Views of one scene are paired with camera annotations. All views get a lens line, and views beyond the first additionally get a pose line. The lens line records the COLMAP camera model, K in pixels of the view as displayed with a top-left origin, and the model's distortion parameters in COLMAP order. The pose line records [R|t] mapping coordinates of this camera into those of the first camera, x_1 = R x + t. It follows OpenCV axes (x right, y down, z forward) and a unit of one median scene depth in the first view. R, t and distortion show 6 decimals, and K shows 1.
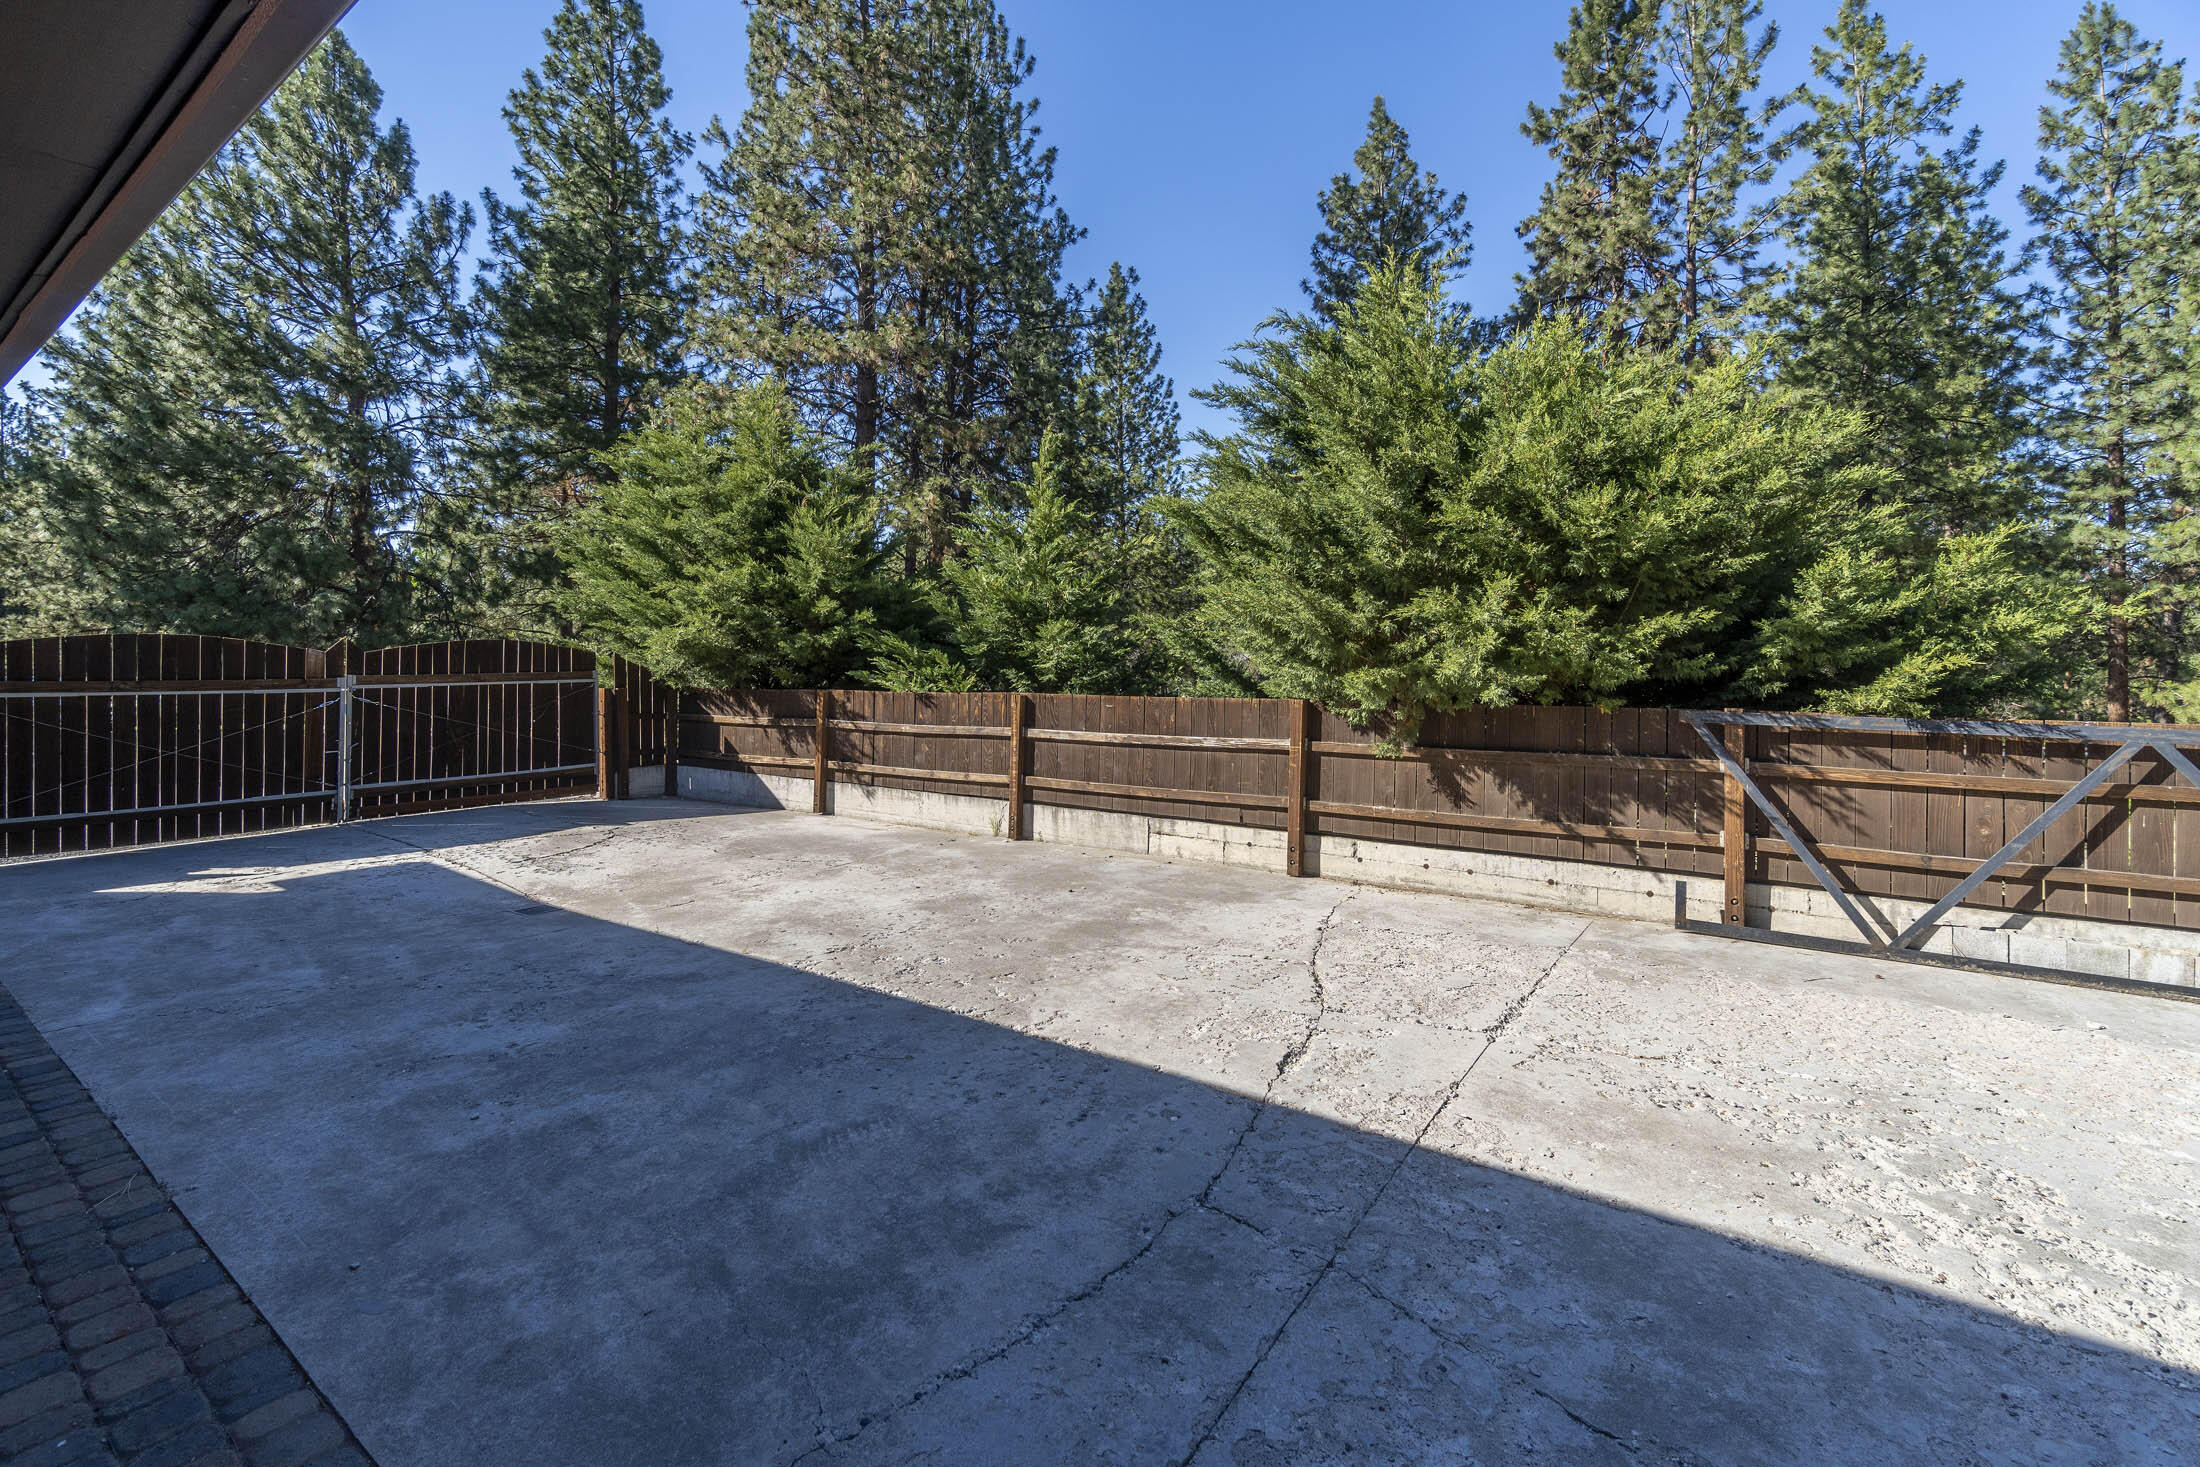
lens RADIAL K [[992.0, 0, 1100.0], [0, 992.0, 733.5], [0, 0, 1]] dist [0.000671, 0.000054]
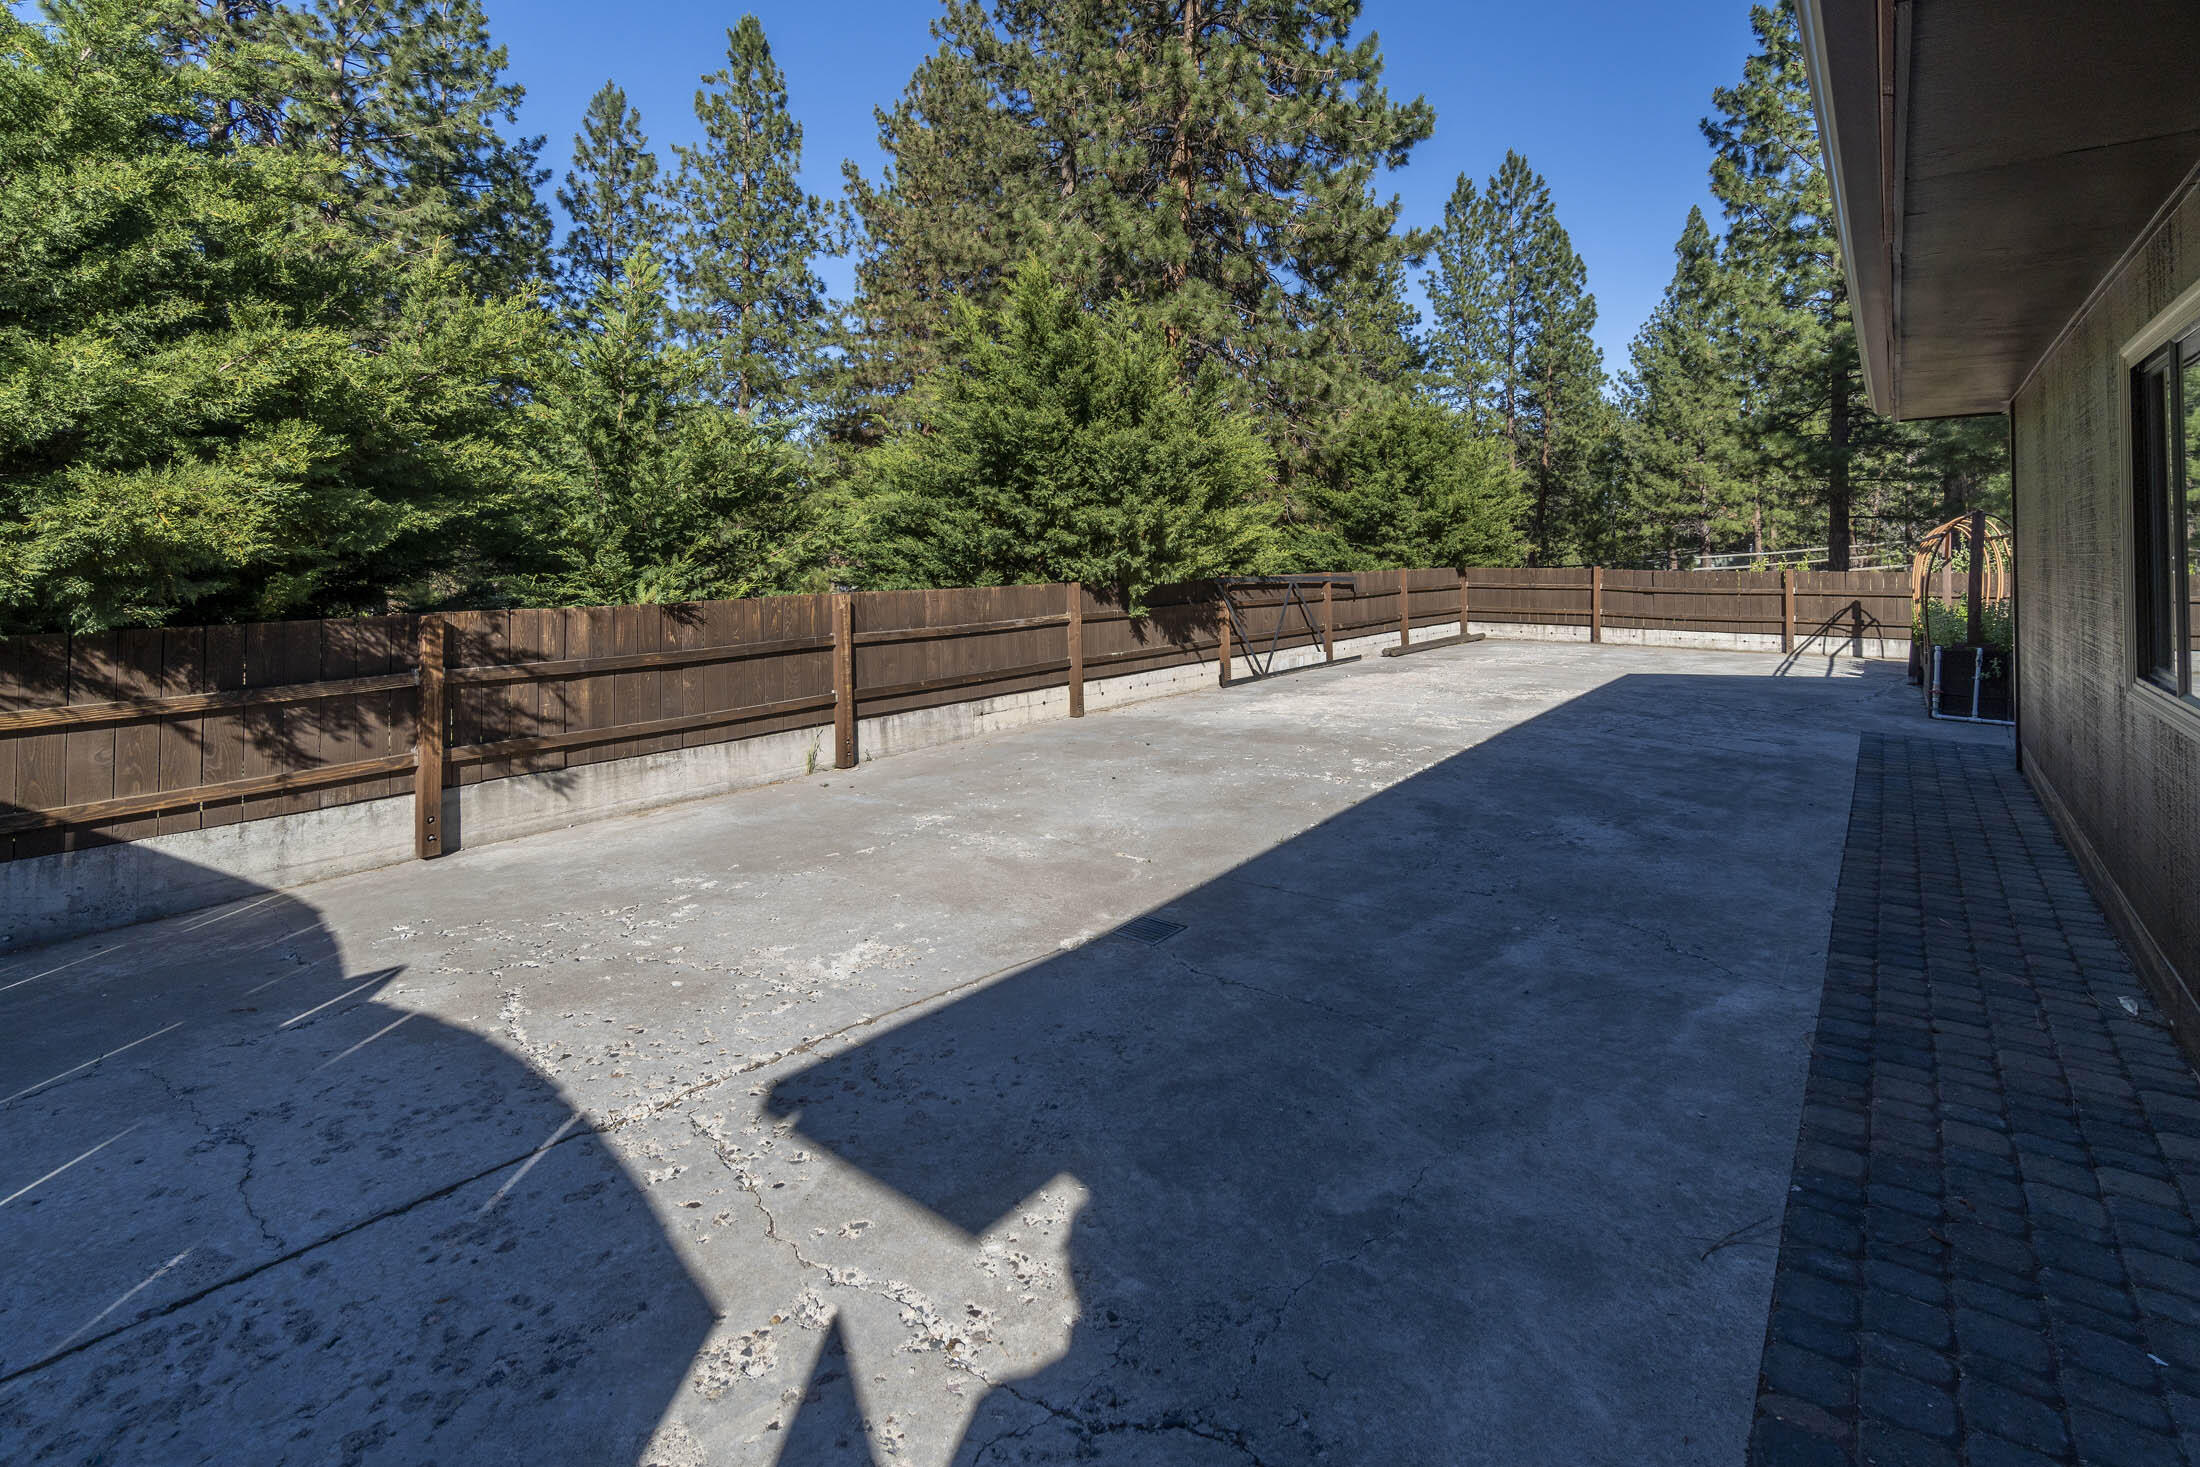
lens RADIAL K [[965.3, 0, 1100.0], [0, 965.3, 733.5], [0, 0, 1]] dist [-0.011484, -0.000324]
pose [[0.042564, -0.170336, 0.984466, -0.888719], [0.092926, 0.981763, 0.165850, -0.037407], [-0.994763, 0.084424, 0.057616, 0.740920]]
